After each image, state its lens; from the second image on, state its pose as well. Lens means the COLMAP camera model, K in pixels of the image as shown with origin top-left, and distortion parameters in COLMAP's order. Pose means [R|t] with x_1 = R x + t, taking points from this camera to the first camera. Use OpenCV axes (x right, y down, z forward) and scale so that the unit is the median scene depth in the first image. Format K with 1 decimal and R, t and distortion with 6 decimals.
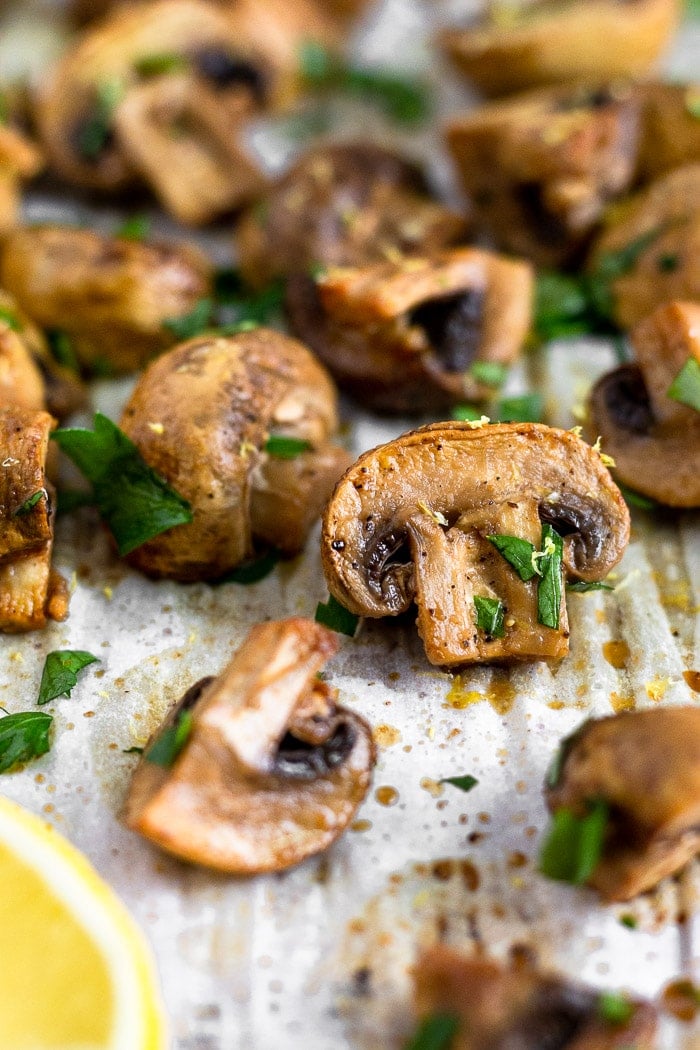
lens RADIAL K [[2892.5, 0, 350.0], [0, 2892.5, 525.0], [0, 0, 1]] dist [-0.034371, 0.523948]
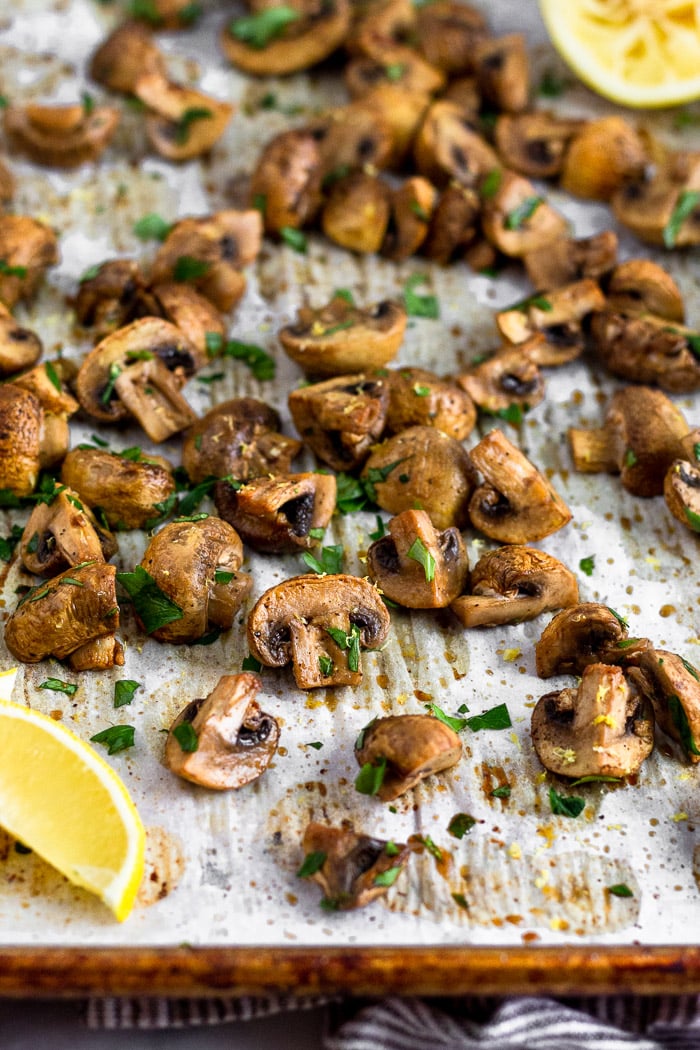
lens RADIAL K [[2717.1, 0, 569.6], [0, 2717.1, 525.0], [0, 0, 1]] dist [-0.009833, 0.197882]
pose [[0.977686, 0.009681, 0.209846, -0.200247], [-0.024437, 0.997397, 0.067838, -0.215038], [-0.208643, -0.071452, 0.975378, -1.009931]]
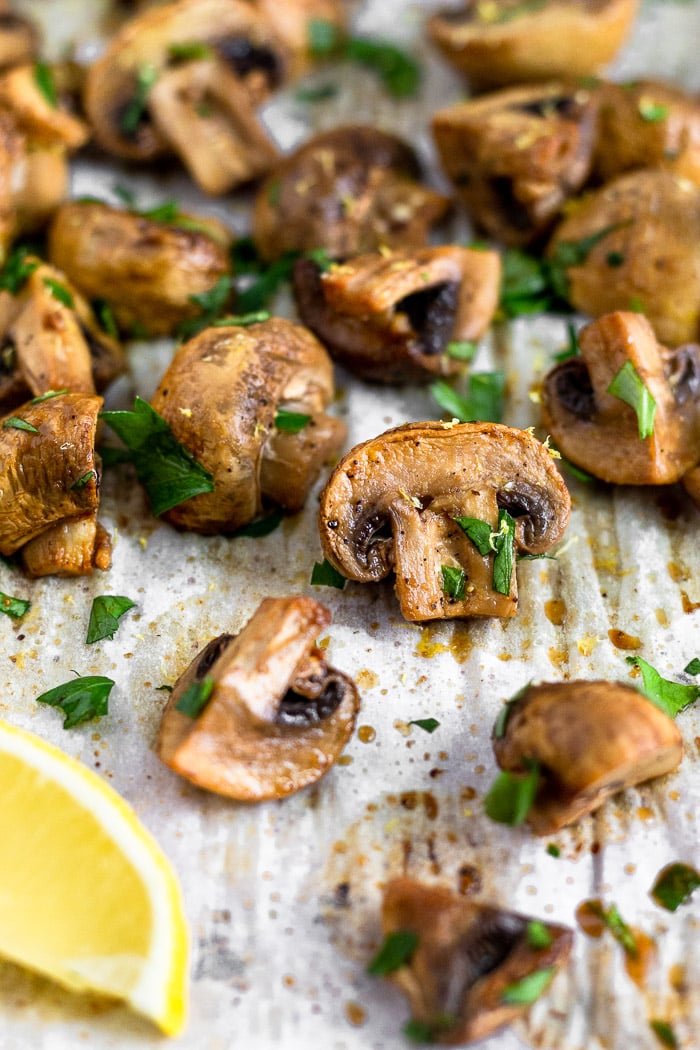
lens RADIAL K [[2829.0, 0, 350.0], [0, 2829.0, 525.0], [0, 0, 1]] dist [-0.007240, -0.029617]
pose [[0.999552, 0.028169, 0.010109, -0.008862], [-0.029279, 0.990365, 0.135348, -0.154181], [-0.006199, -0.135583, 0.990747, -0.191877]]
